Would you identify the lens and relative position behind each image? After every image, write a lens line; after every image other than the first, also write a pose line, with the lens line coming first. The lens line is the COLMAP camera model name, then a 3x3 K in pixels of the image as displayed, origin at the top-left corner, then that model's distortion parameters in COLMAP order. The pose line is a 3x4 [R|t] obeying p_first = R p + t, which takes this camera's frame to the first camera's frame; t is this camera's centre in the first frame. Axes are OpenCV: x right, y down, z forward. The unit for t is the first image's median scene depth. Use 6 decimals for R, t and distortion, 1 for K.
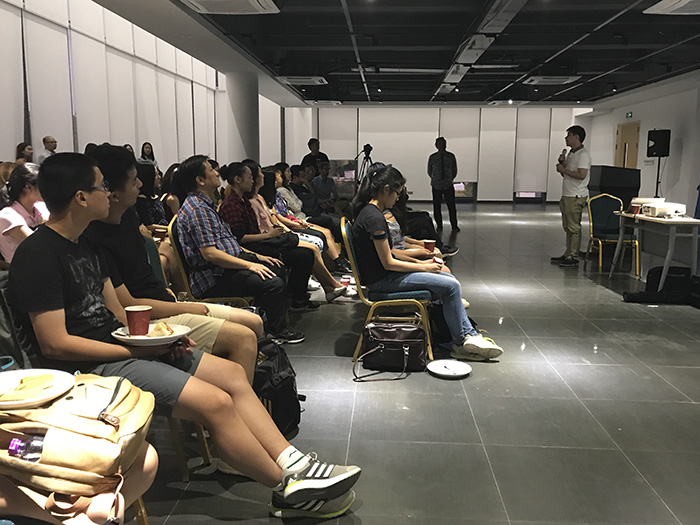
lens RADIAL K [[562.4, 0, 349.7], [0, 562.4, 245.1], [0, 0, 1]] dist [0.002855, -0.002046]
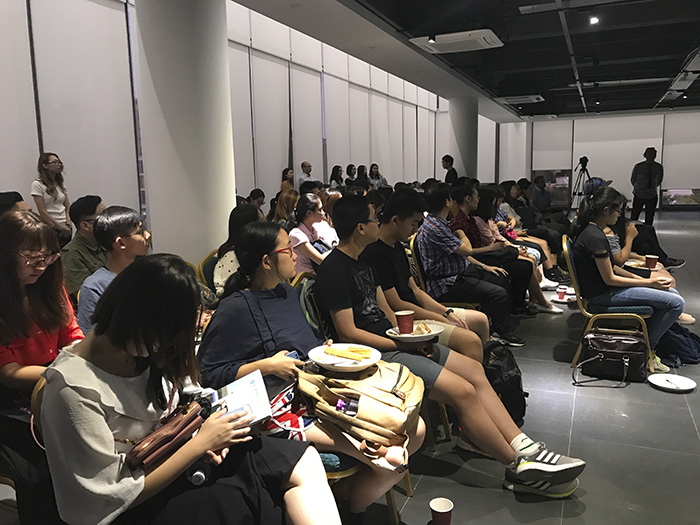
lens RADIAL K [[562.4, 0, 349.7], [0, 562.4, 245.1], [0, 0, 1]] dist [0.002855, -0.002046]
pose [[0.942393, 0.019043, -0.333966, -0.041815], [-0.015931, 0.999800, 0.012055, -0.038984], [0.334129, -0.006040, 0.942508, -0.184428]]
